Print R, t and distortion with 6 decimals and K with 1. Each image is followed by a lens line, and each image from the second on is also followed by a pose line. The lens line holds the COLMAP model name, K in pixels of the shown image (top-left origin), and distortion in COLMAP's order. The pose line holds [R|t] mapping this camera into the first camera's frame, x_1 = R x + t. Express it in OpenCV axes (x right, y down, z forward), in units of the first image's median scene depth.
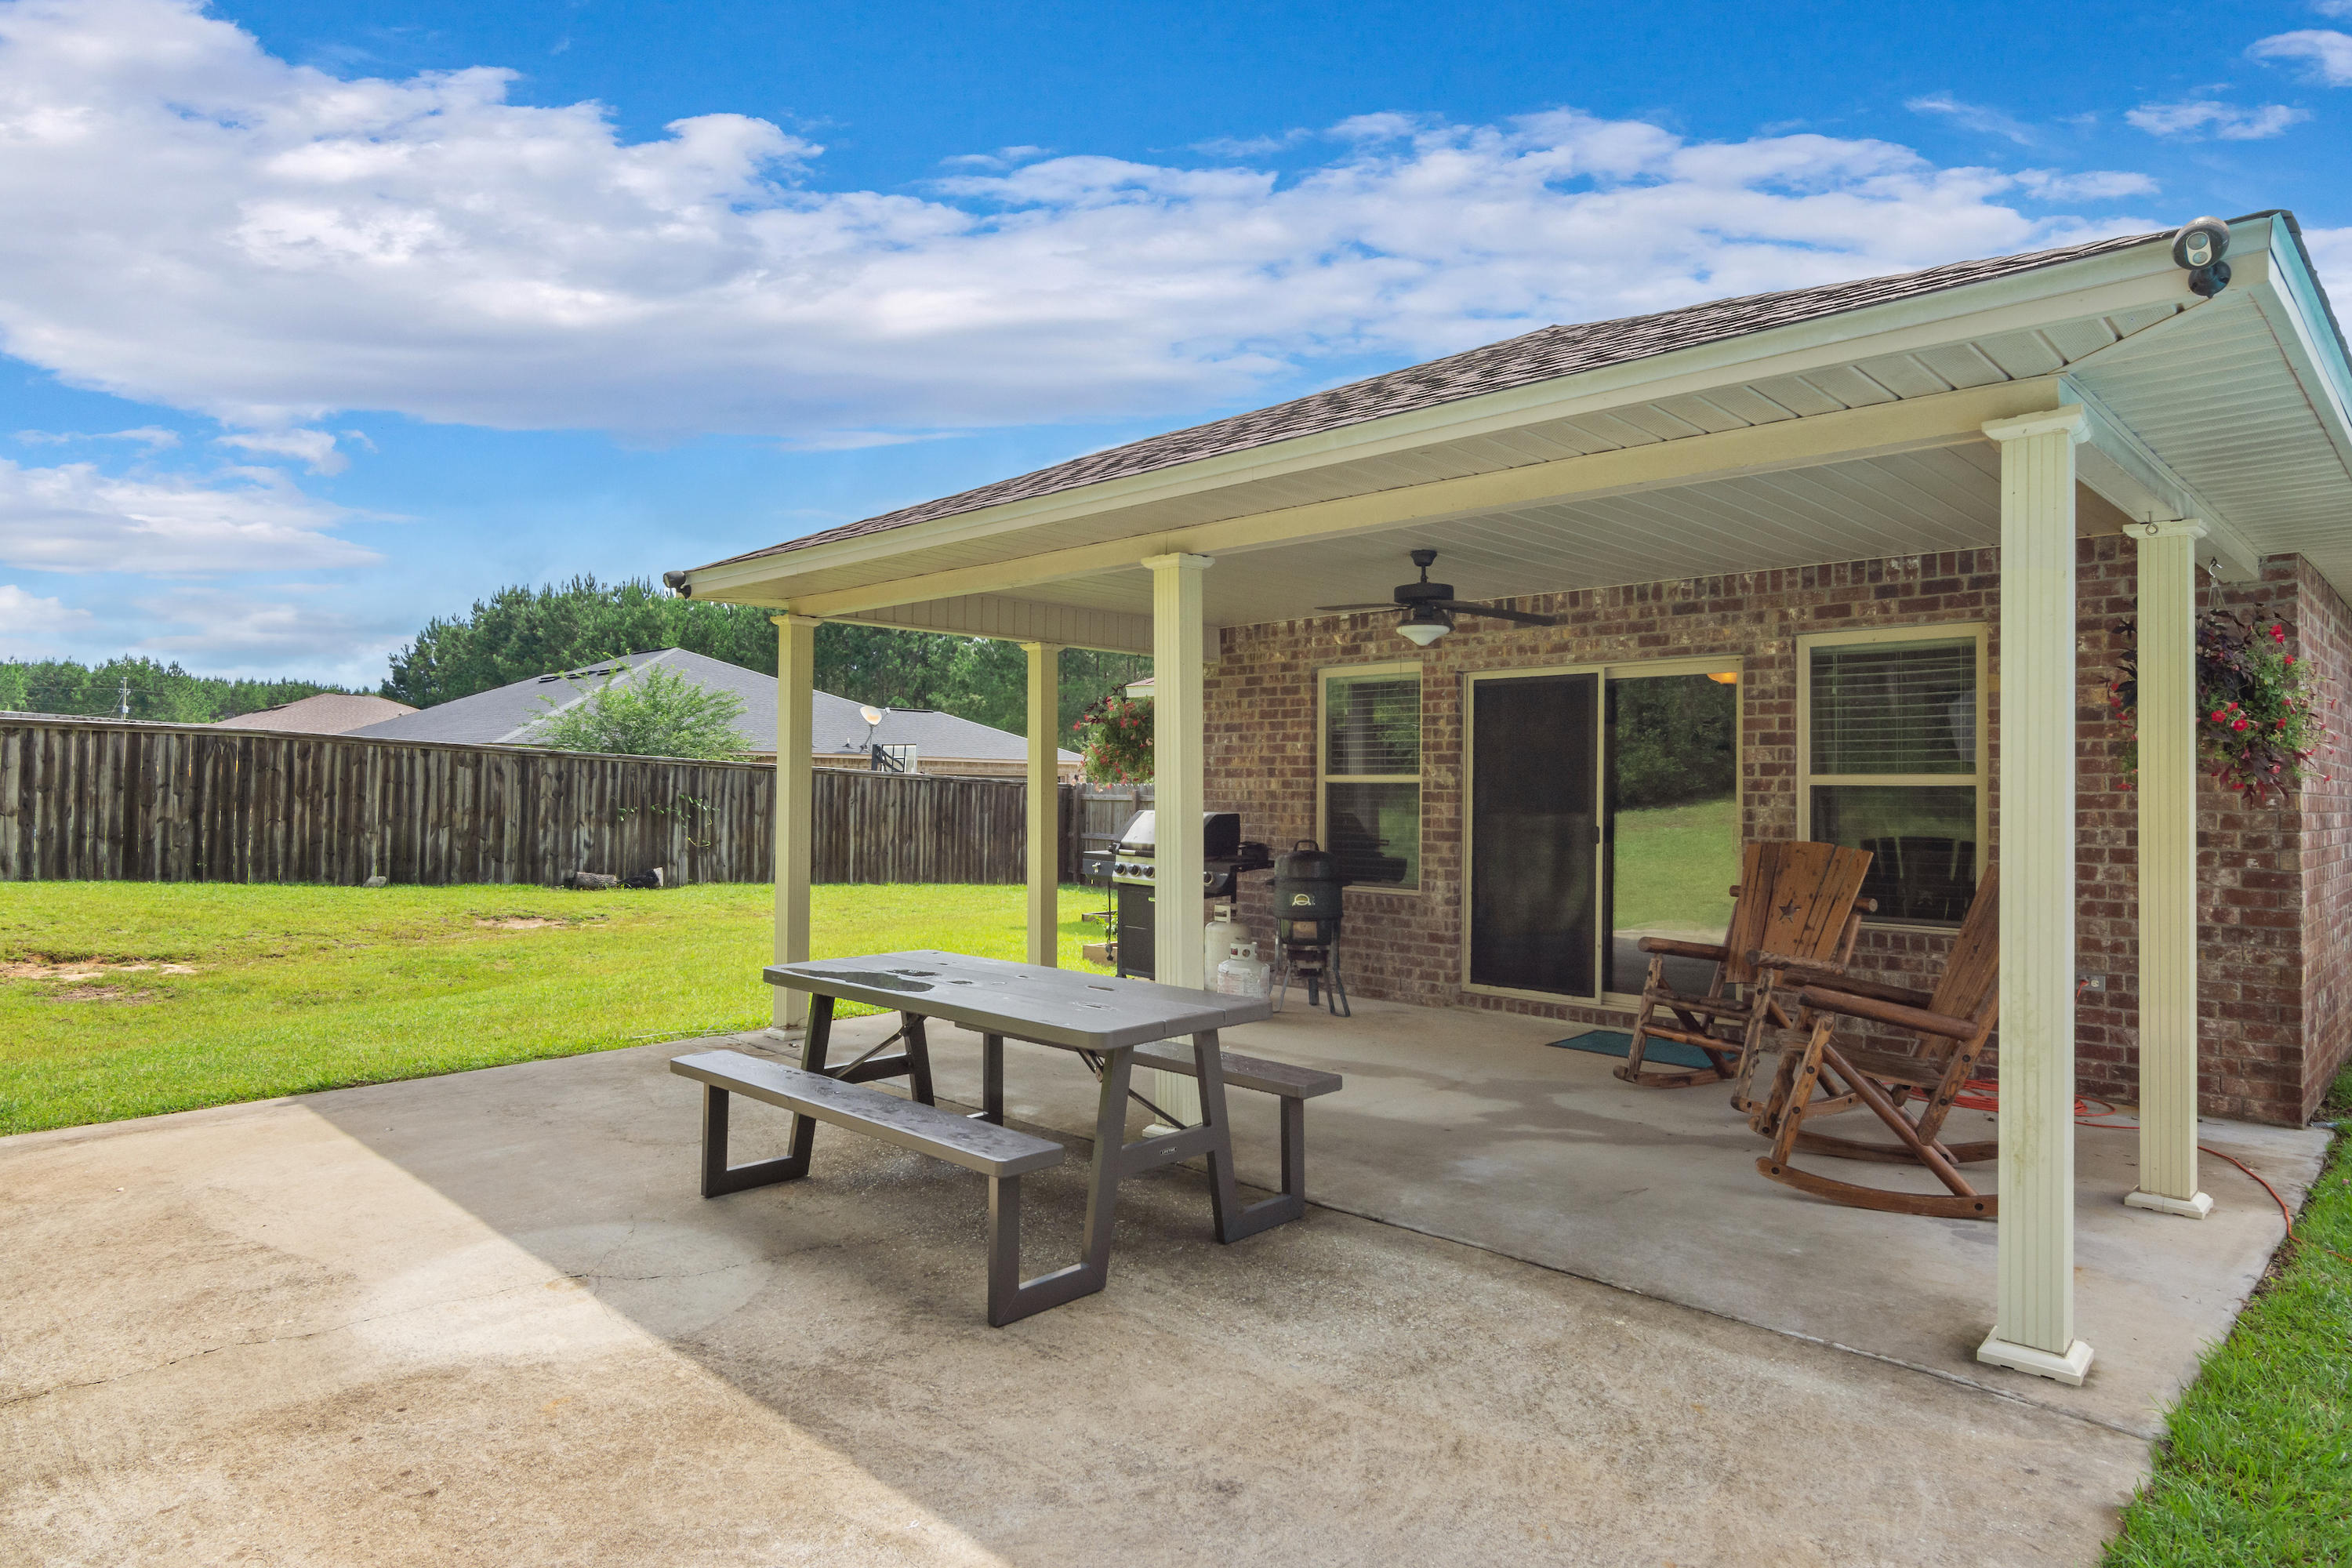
lens RADIAL K [[1381.0, 0, 1176.0], [0, 1381.0, 784.0], [0, 0, 1]] dist [-0.022371, -0.000363]
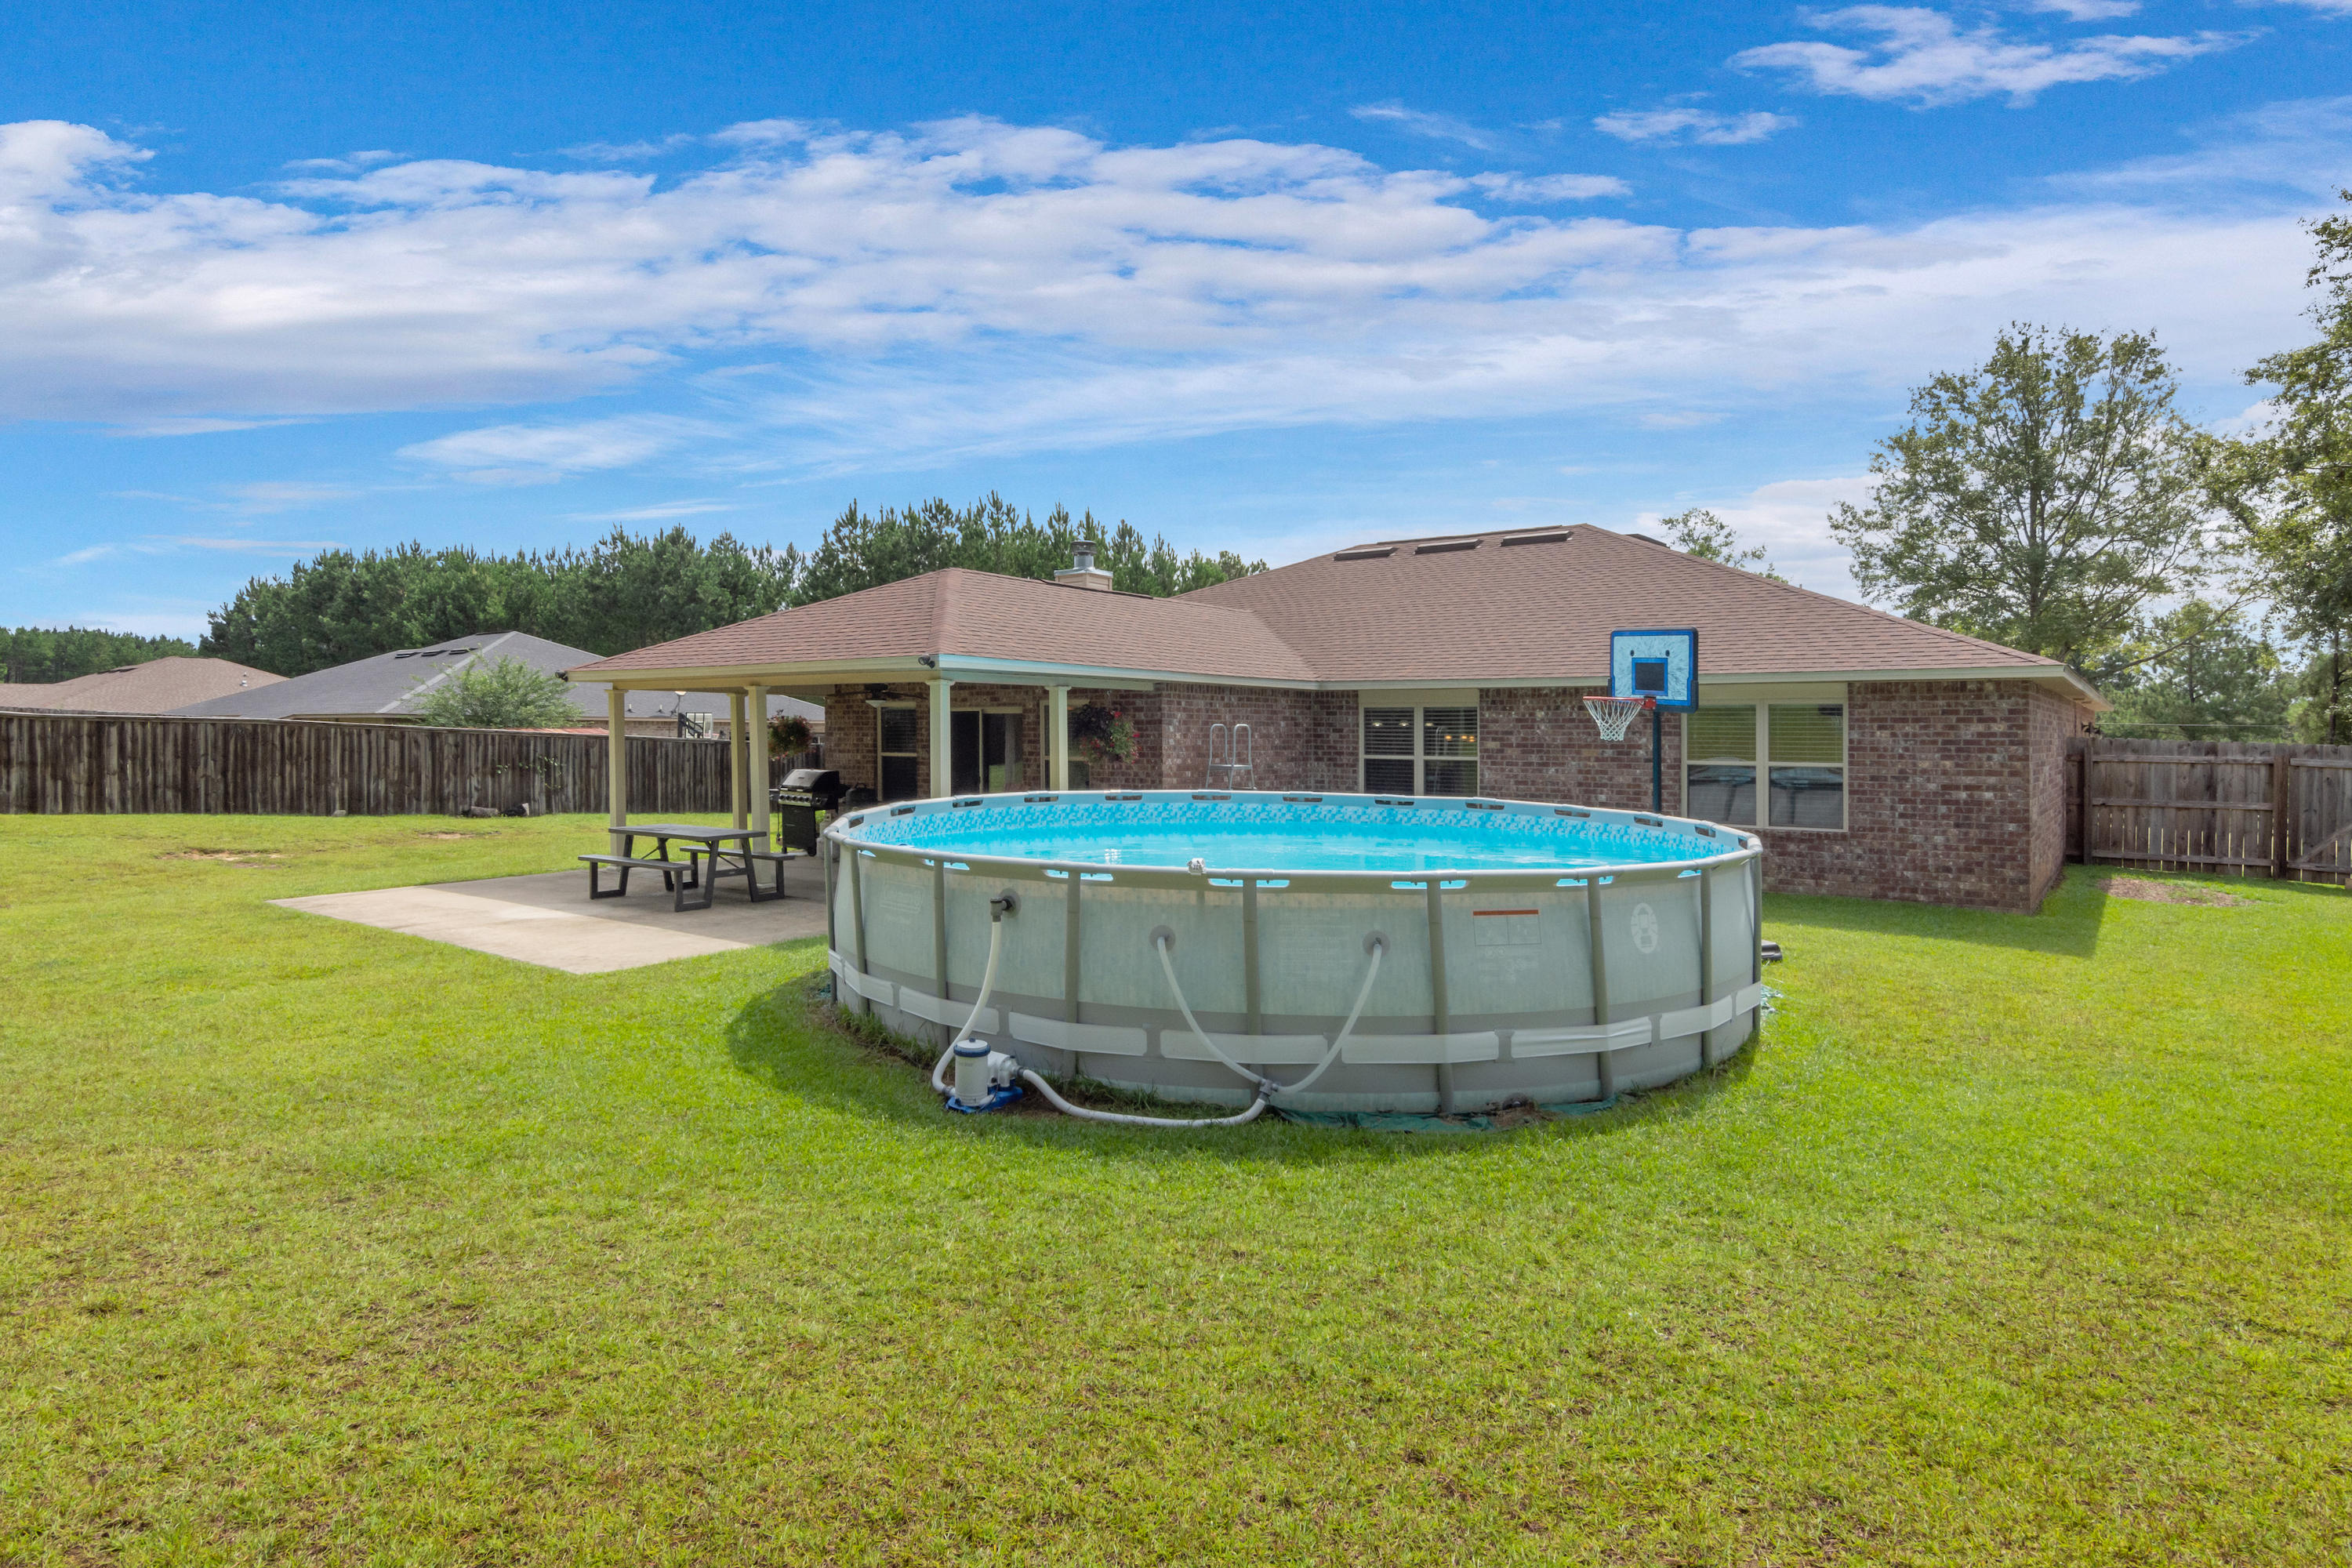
lens RADIAL K [[1241.6, 0, 1180.6], [0, 1241.6, 786.4], [0, 0, 1]] dist [-0.004246, -0.000227]
pose [[0.987936, -0.008602, 0.154621, 0.146057], [0.001529, 0.998949, 0.045801, -0.022526], [-0.154853, -0.045012, 0.986912, -0.525780]]
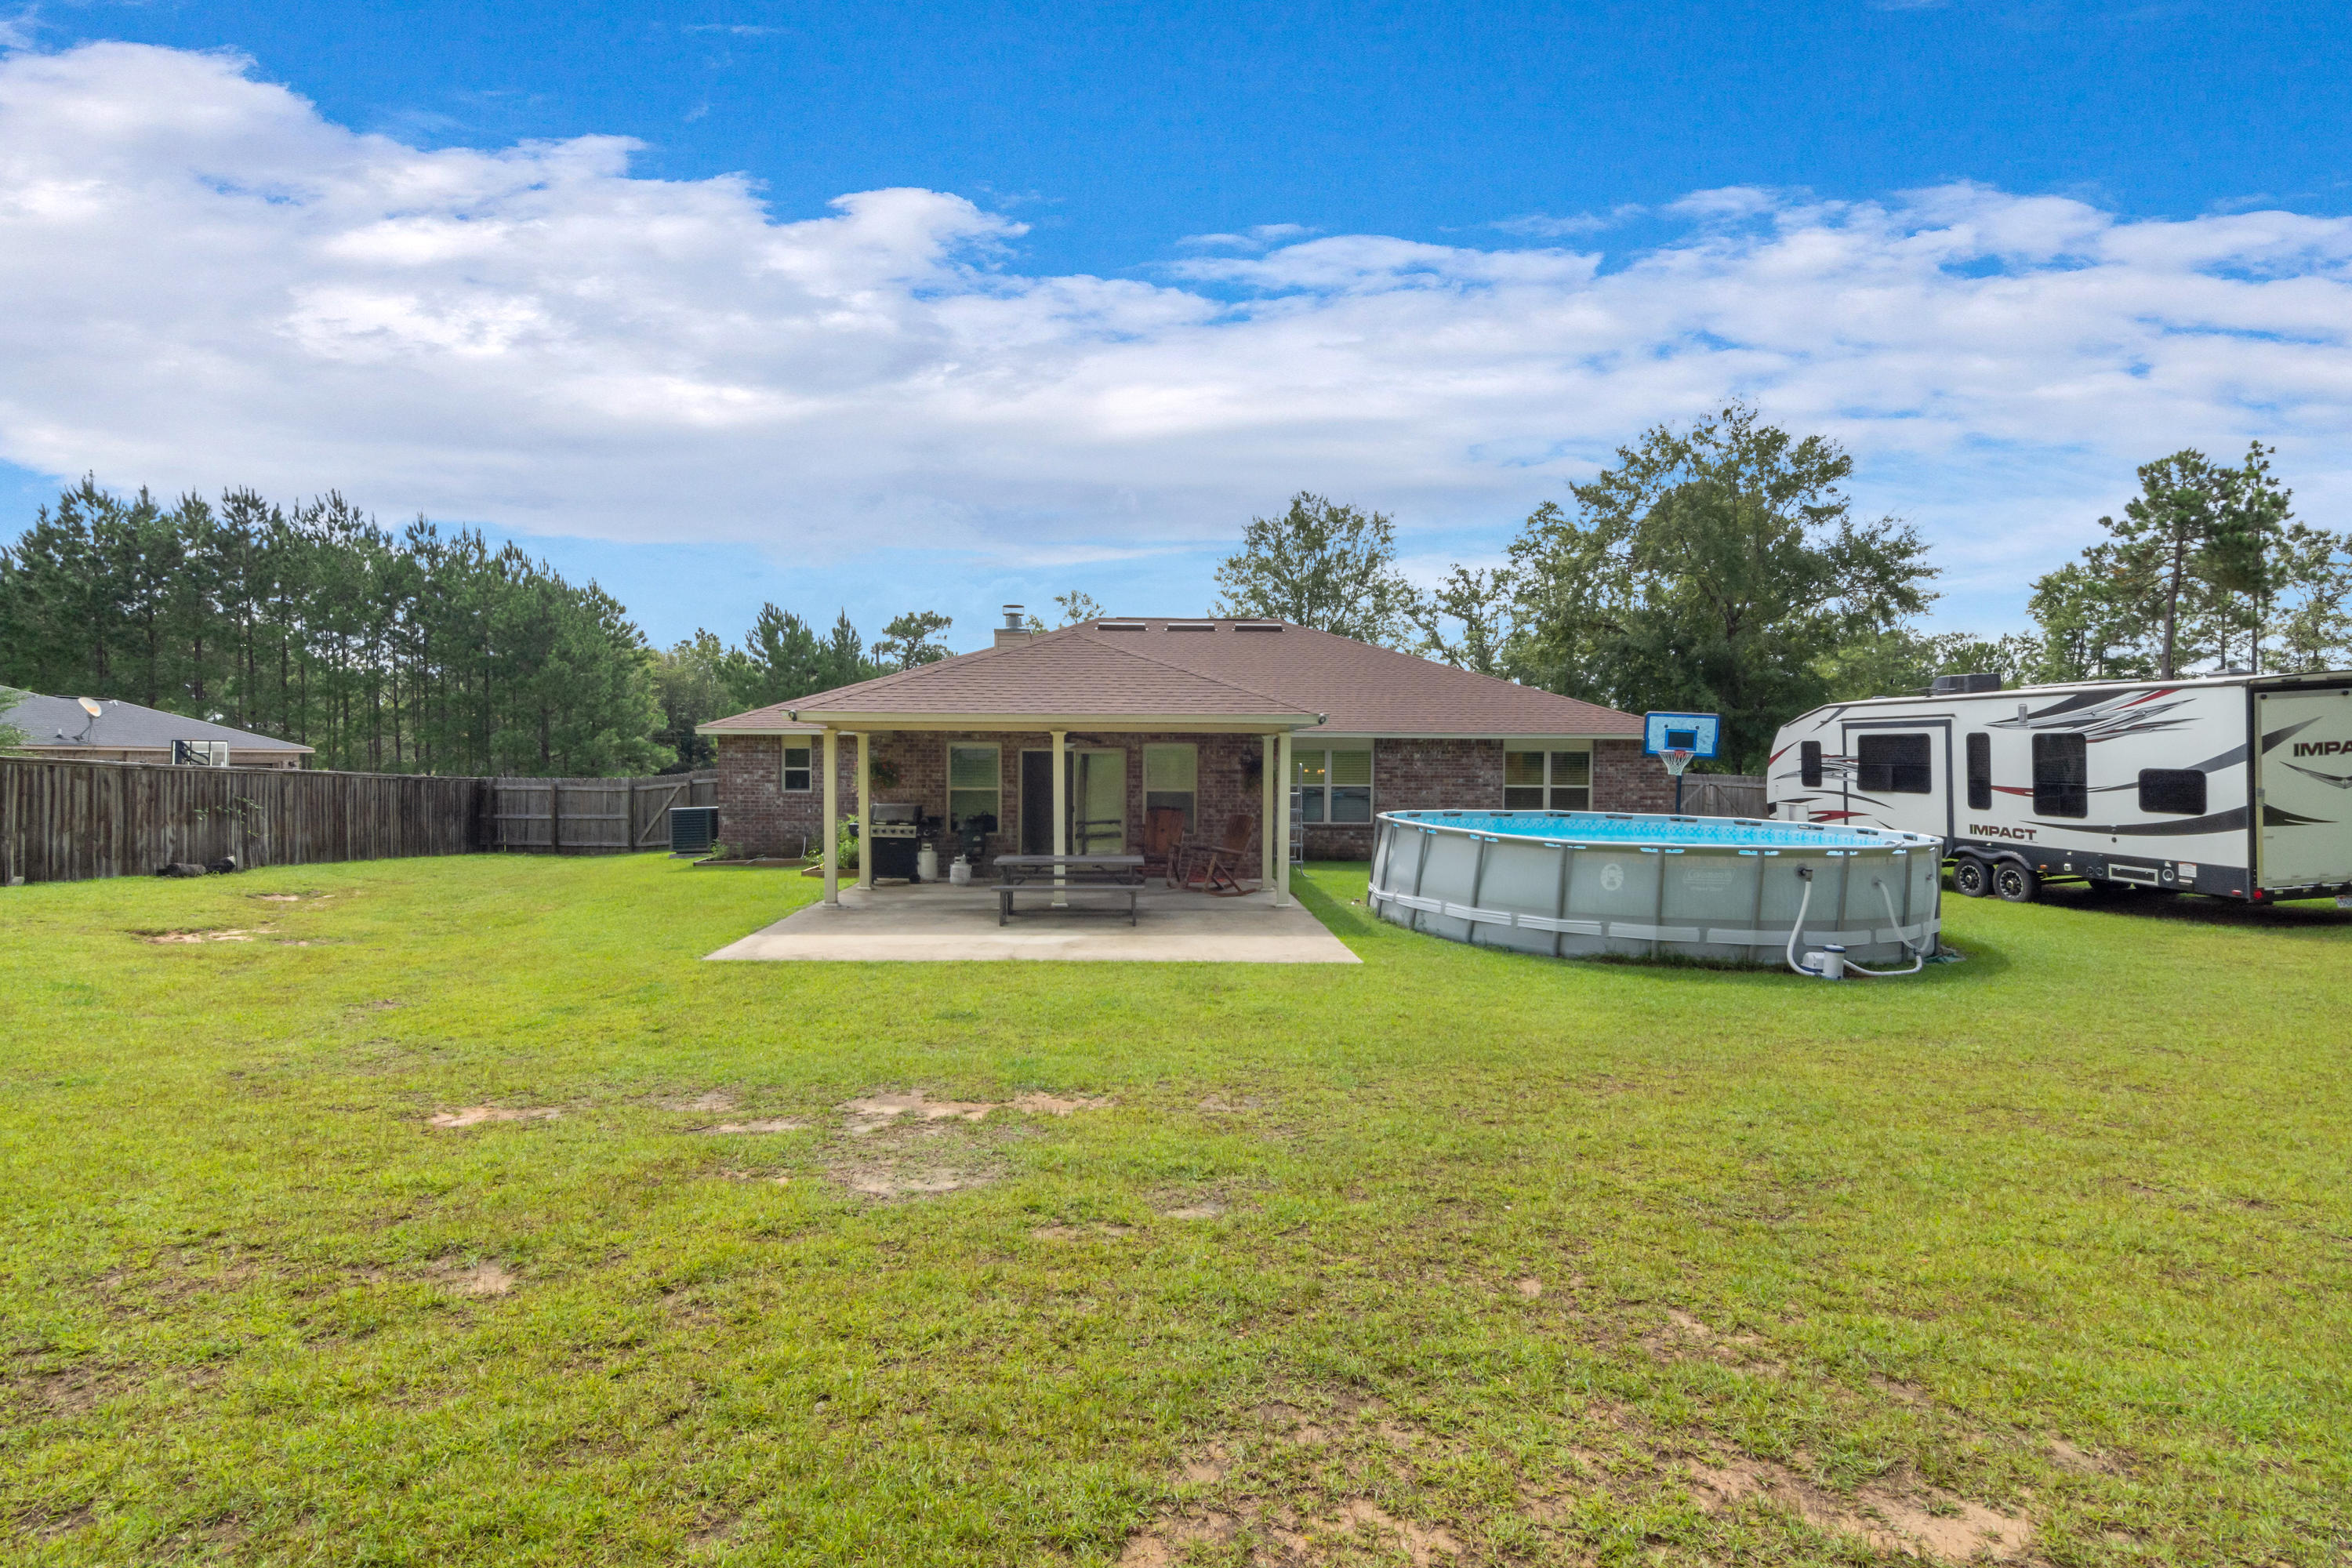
lens RADIAL K [[1079.3, 0, 1176.0], [0, 1079.3, 784.0], [0, 0, 1]] dist [0.000063, 0.014694]
pose [[0.704493, -0.018216, 0.709477, -0.512395], [-0.000839, 0.999648, 0.026499, -0.033861], [-0.709711, -0.019264, 0.704230, -0.321998]]
